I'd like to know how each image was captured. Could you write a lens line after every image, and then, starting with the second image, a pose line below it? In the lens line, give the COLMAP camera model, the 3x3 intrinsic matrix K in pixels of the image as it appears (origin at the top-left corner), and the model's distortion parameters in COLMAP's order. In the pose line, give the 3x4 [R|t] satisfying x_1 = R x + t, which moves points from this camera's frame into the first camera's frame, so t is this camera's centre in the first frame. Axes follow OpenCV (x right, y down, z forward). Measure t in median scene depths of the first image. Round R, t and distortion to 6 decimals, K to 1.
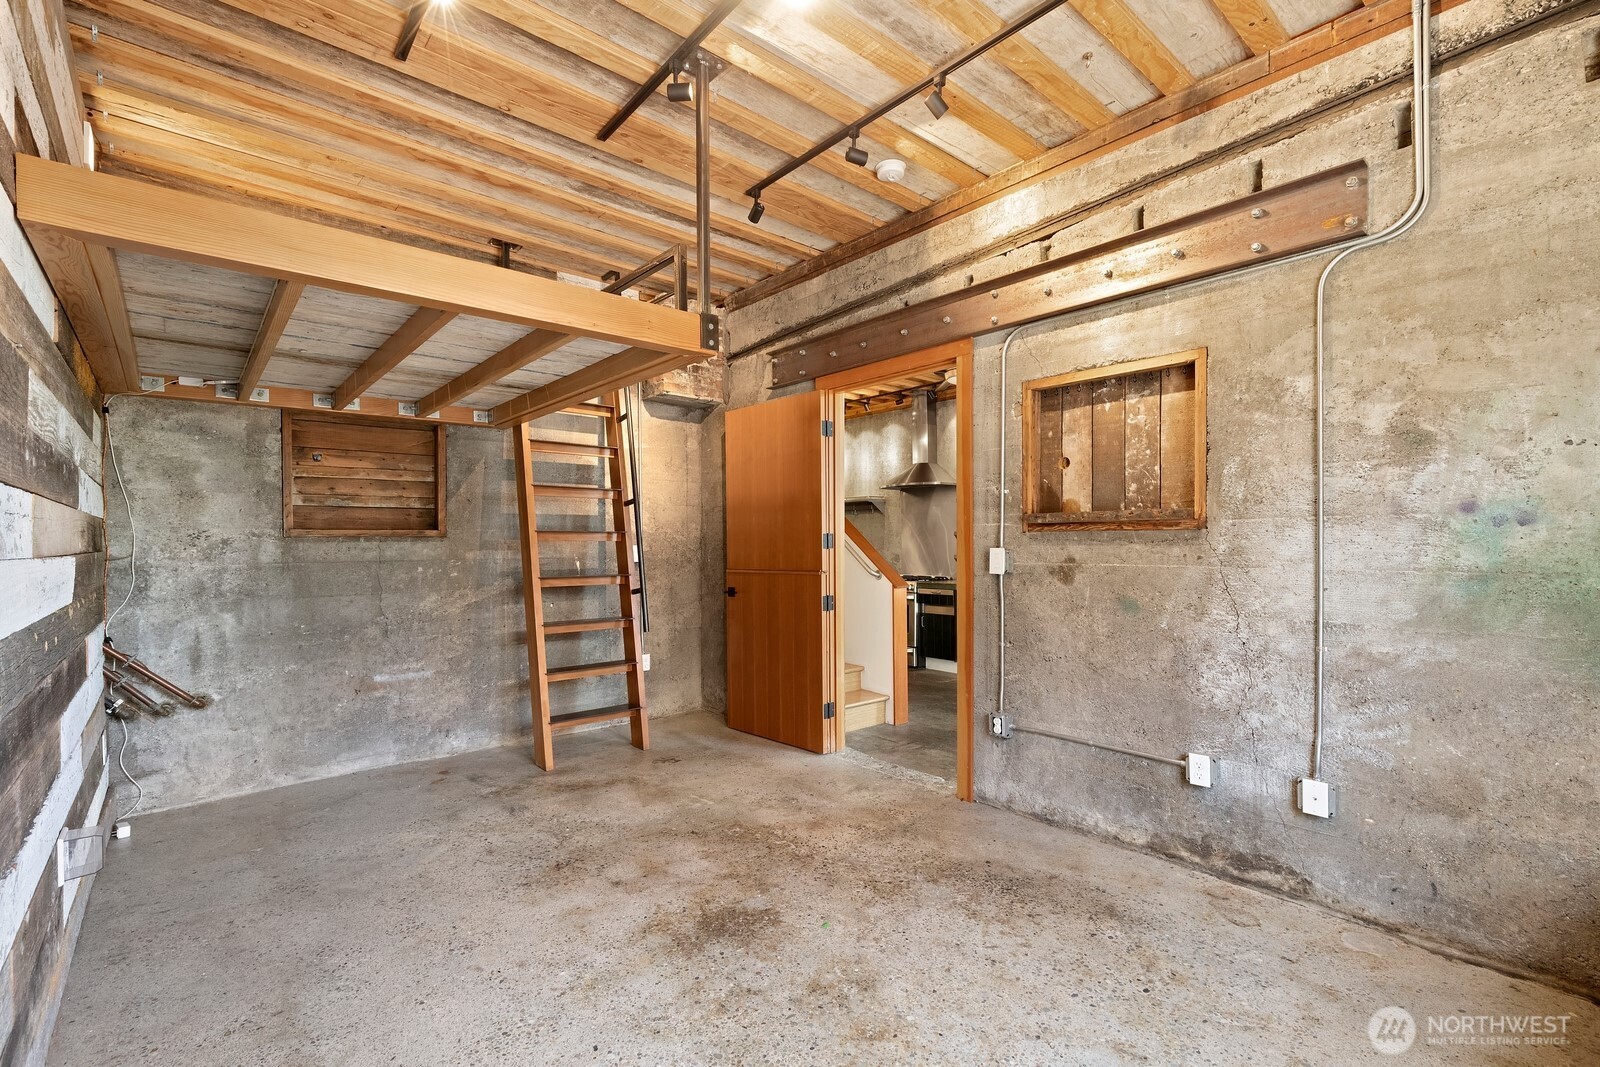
lens RADIAL K [[719.1, 0, 797.9], [0, 719.1, 543.6], [0, 0, 1]] dist [0.008123, -0.000562]
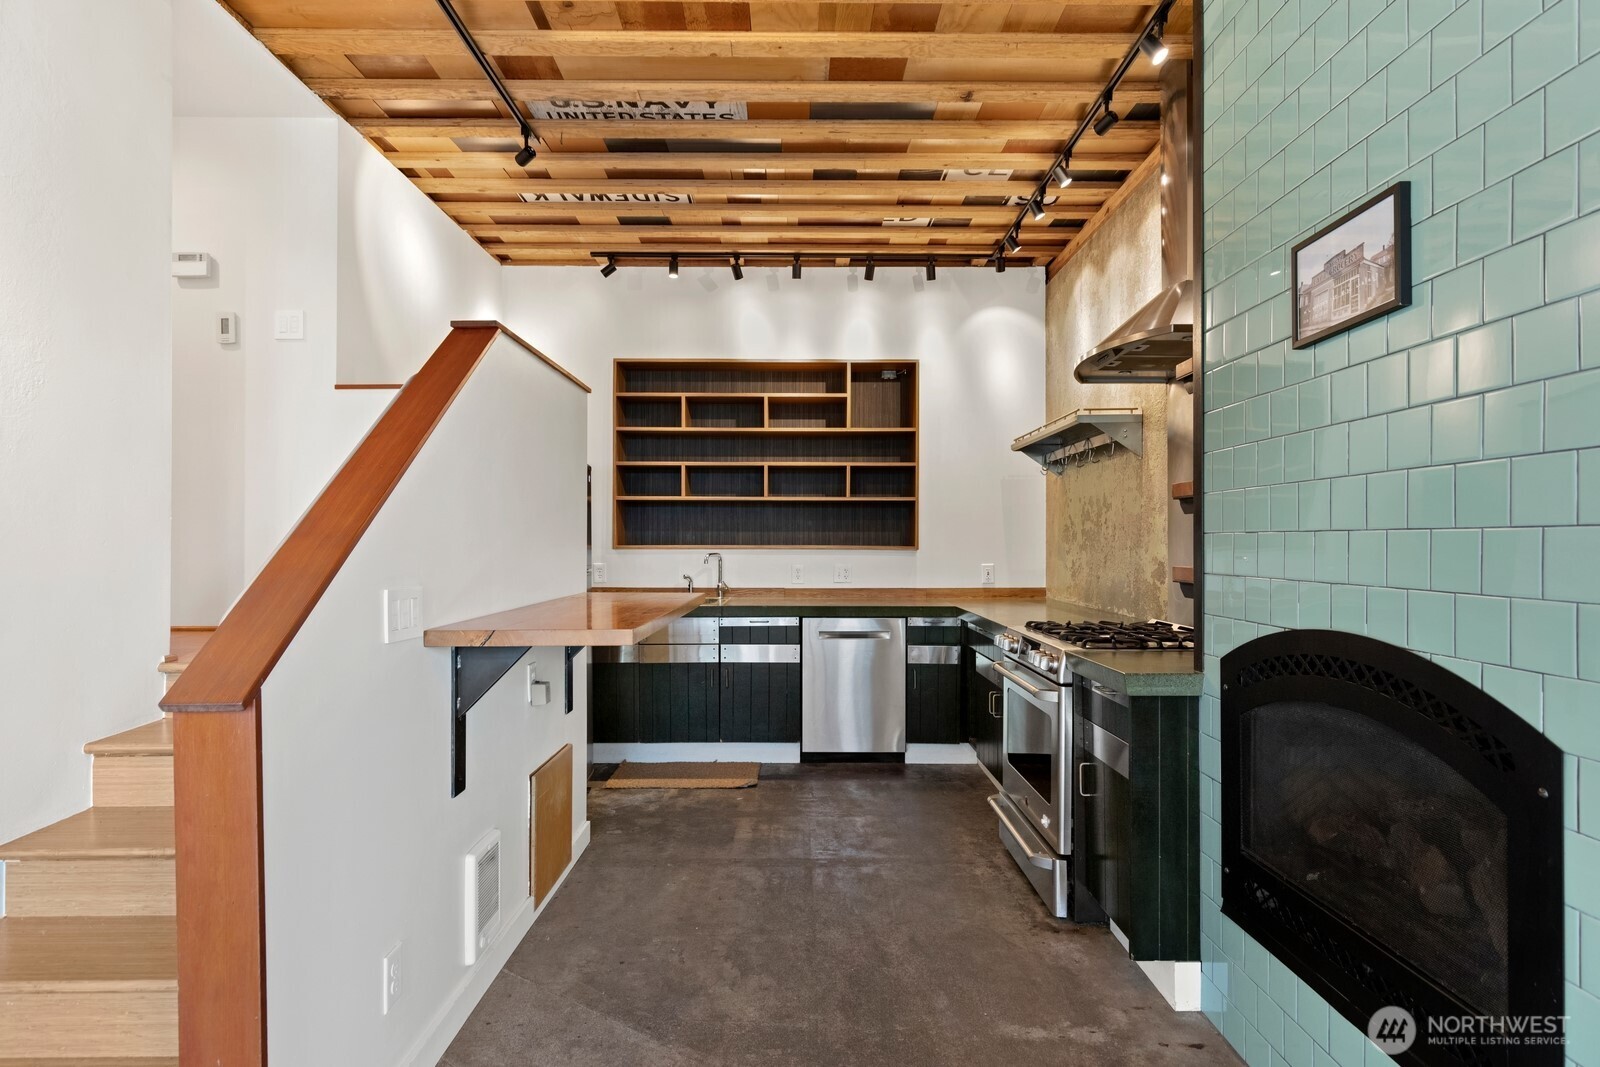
lens RADIAL K [[836.3, 0, 795.3], [0, 836.3, 539.9], [0, 0, 1]] dist [0.002258, -0.000494]
pose [[0.756431, 0.002008, -0.654070, 0.315471], [-0.002947, 0.999996, -0.000338, 0.005499], [0.654067, 0.002183, 0.756434, 0.643226]]
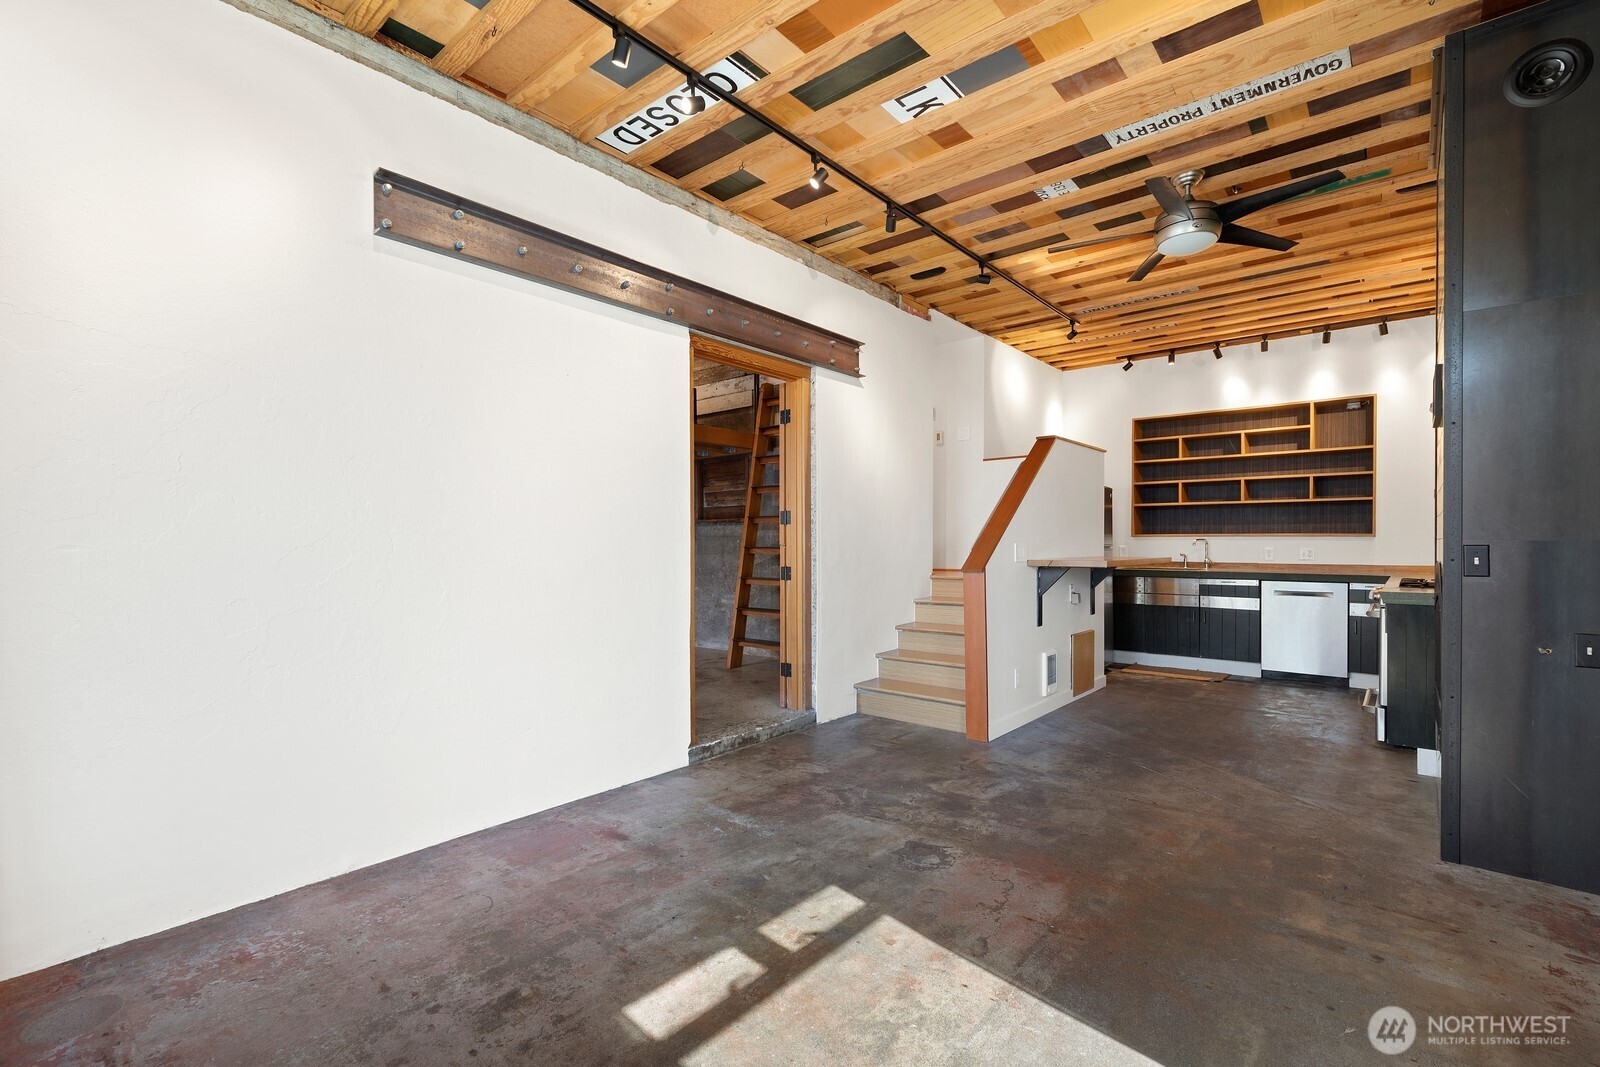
lens RADIAL K [[719.1, 0, 797.9], [0, 719.1, 543.6], [0, 0, 1]] dist [0.008123, -0.000562]
pose [[0.155316, 0.005354, -0.987850, 0.638046], [-0.000701, 0.999986, 0.005310, 0.017764], [0.987865, -0.000132, 0.155318, 0.473843]]
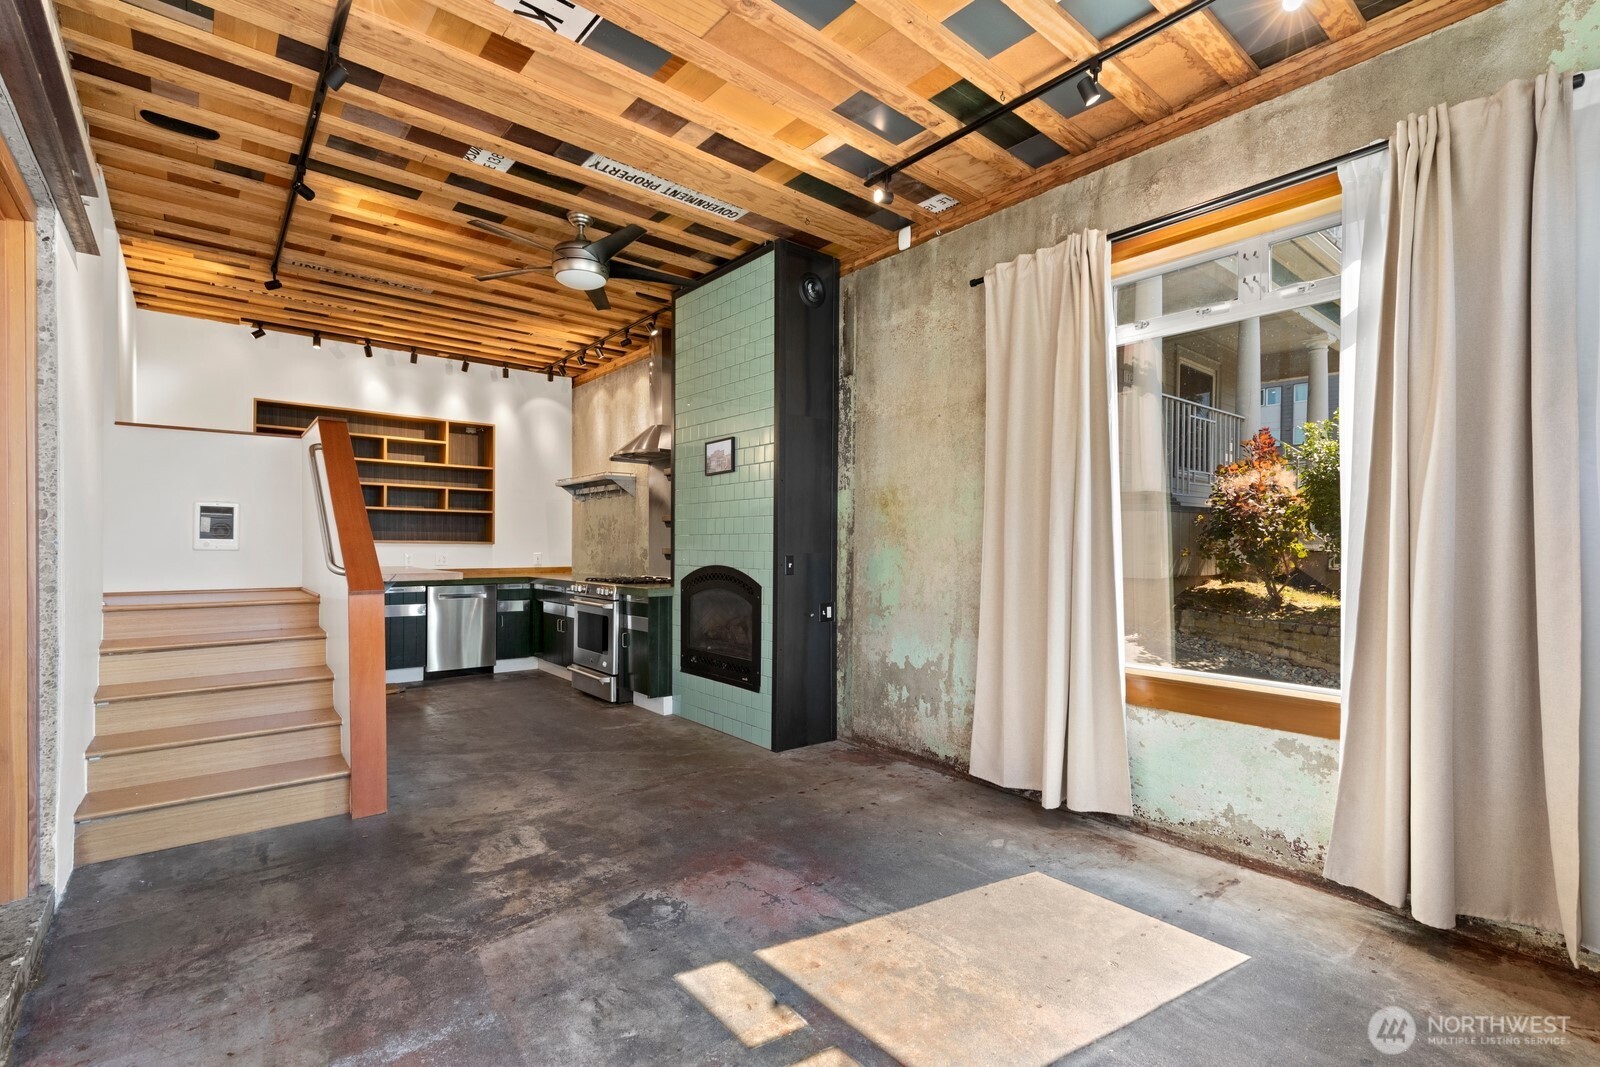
lens RADIAL K [[724.2, 0, 805.2], [0, 724.2, 552.5], [0, 0, 1]] dist [0.003567, -0.000055]
pose [[0.999849, 0.010225, -0.014022, 0.365033], [-0.010114, 0.999917, 0.008006, 0.012651], [0.014102, -0.007863, 0.999870, 0.273073]]
